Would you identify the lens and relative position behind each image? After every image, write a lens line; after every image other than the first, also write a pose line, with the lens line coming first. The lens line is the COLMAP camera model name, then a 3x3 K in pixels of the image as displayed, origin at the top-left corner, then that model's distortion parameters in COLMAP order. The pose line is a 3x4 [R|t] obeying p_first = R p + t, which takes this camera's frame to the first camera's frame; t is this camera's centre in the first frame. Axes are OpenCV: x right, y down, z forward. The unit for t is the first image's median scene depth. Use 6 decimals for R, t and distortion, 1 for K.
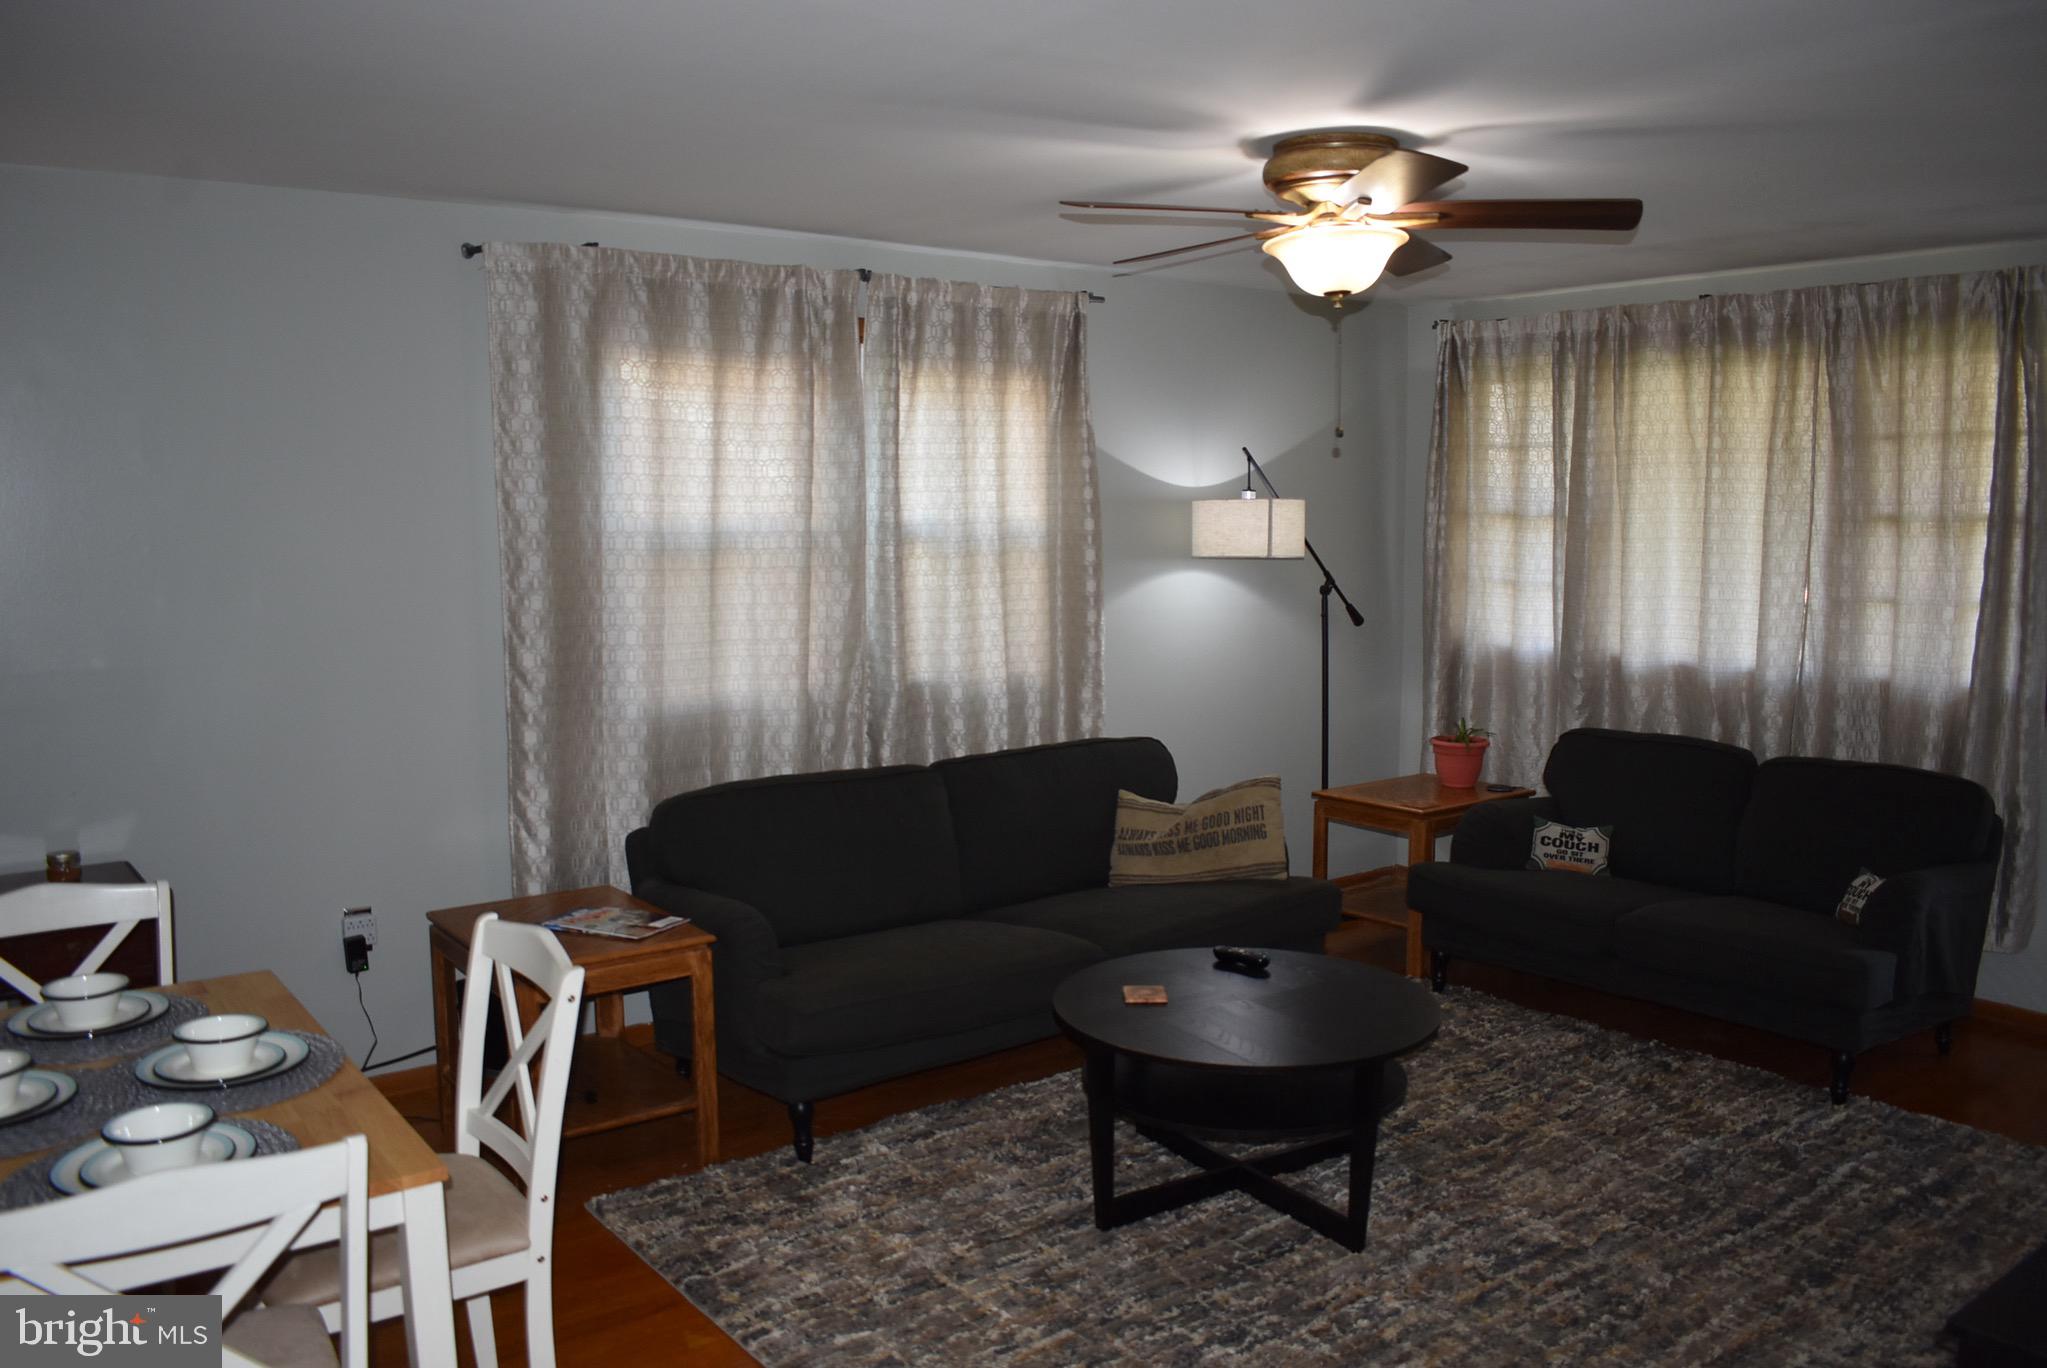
lens RADIAL K [[1540.4, 0, 1023.5], [0, 1540.4, 684.0], [0, 0, 1]] dist [-0.091401, 0.005421]
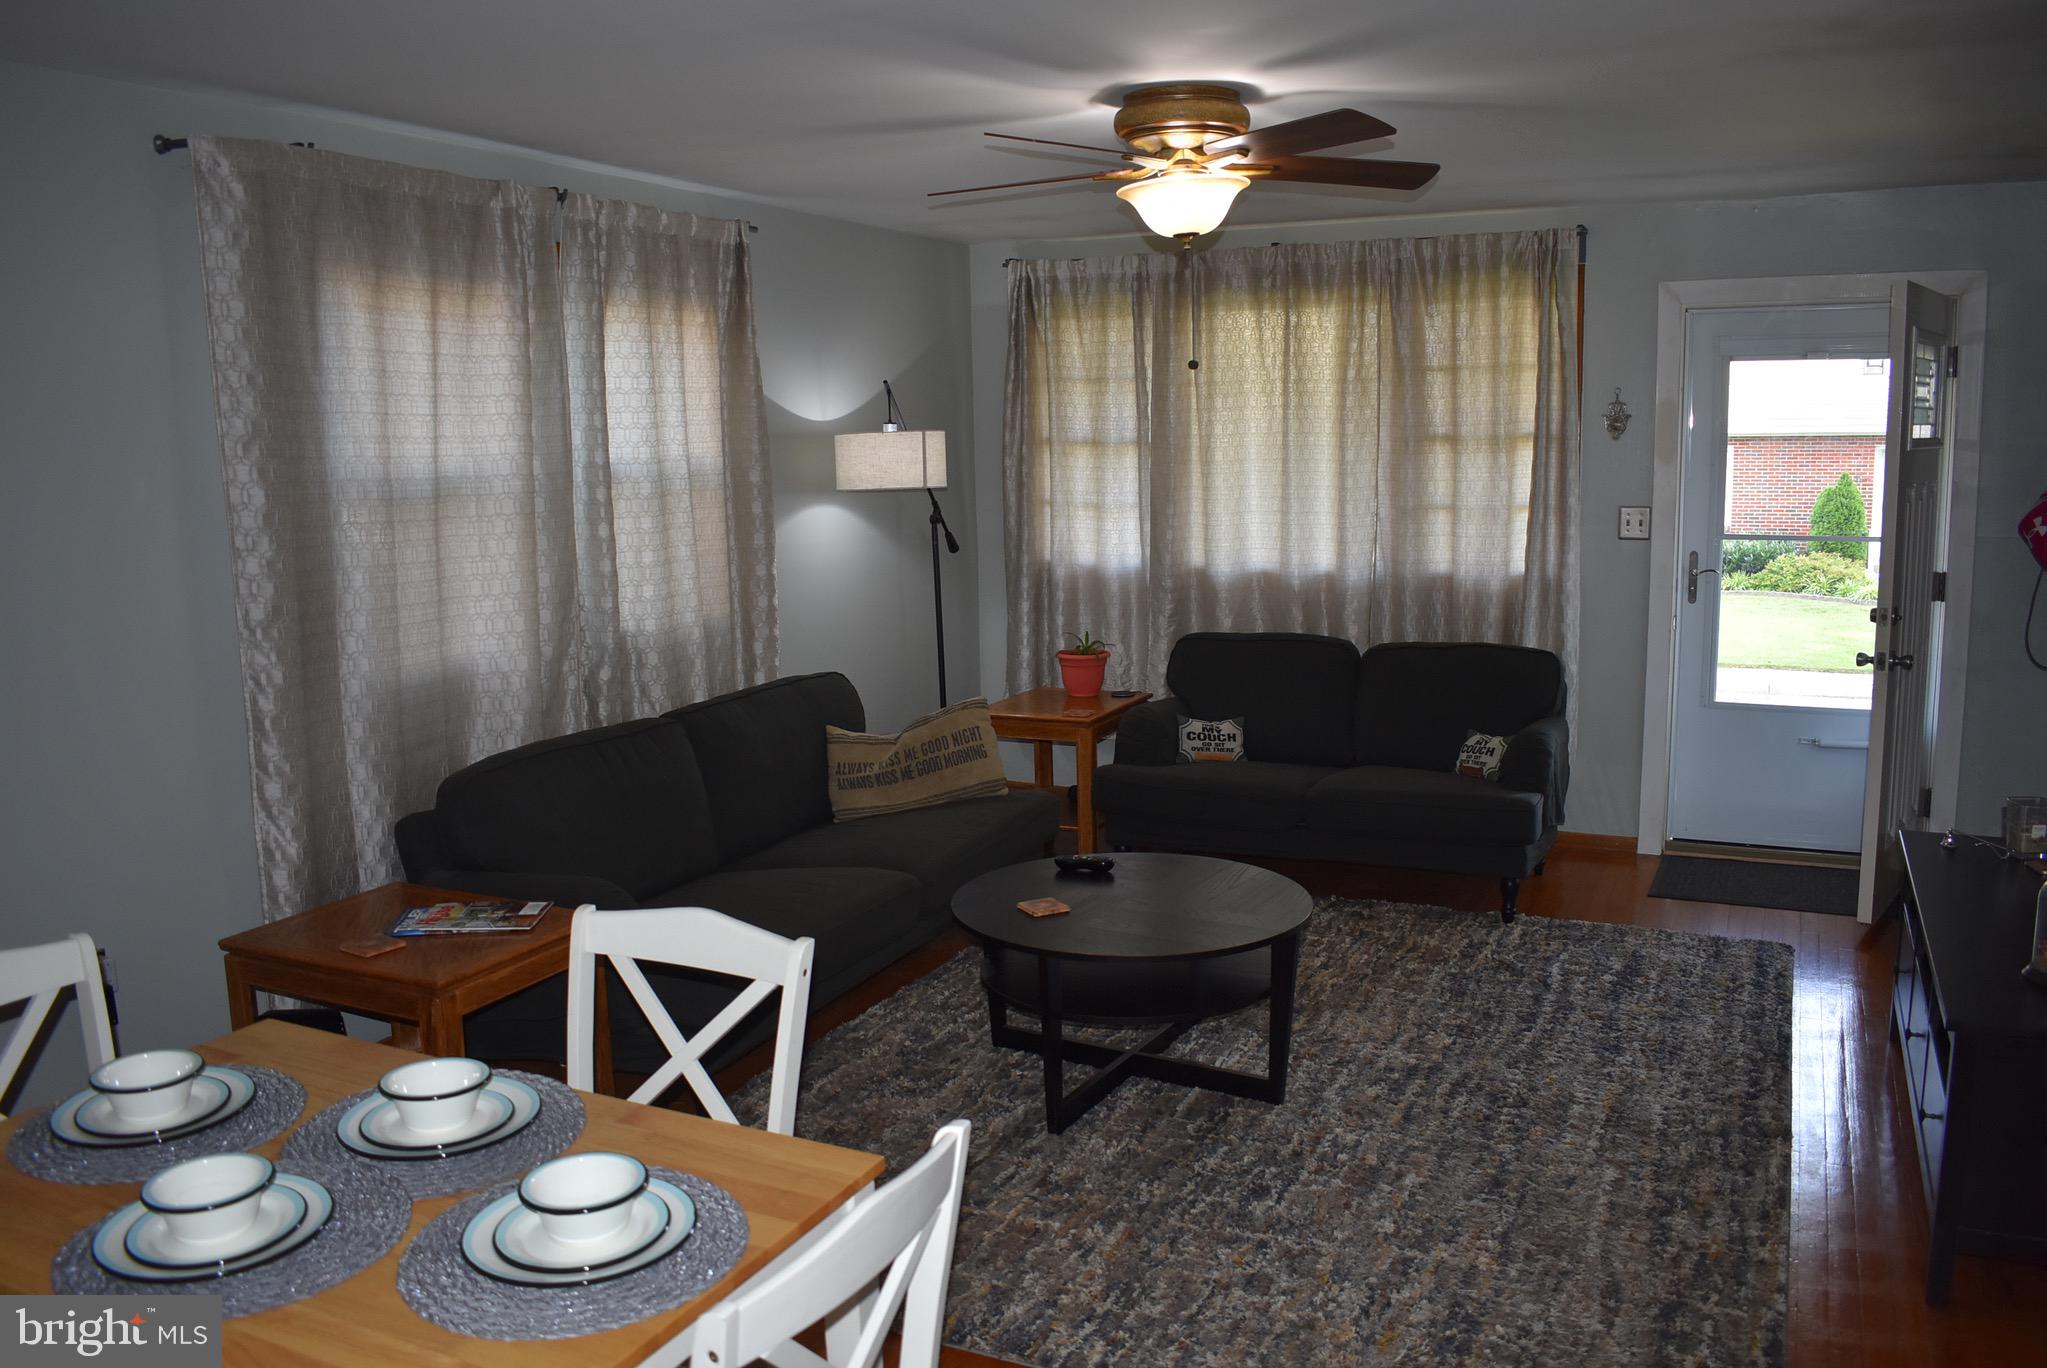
lens RADIAL K [[1540.4, 0, 1023.5], [0, 1540.4, 684.0], [0, 0, 1]] dist [-0.091401, 0.005421]
pose [[0.895227, -0.084209, 0.437581, -0.269129], [0.066476, 0.996231, 0.055716, -0.005523], [-0.440623, -0.020790, 0.897451, 0.051851]]
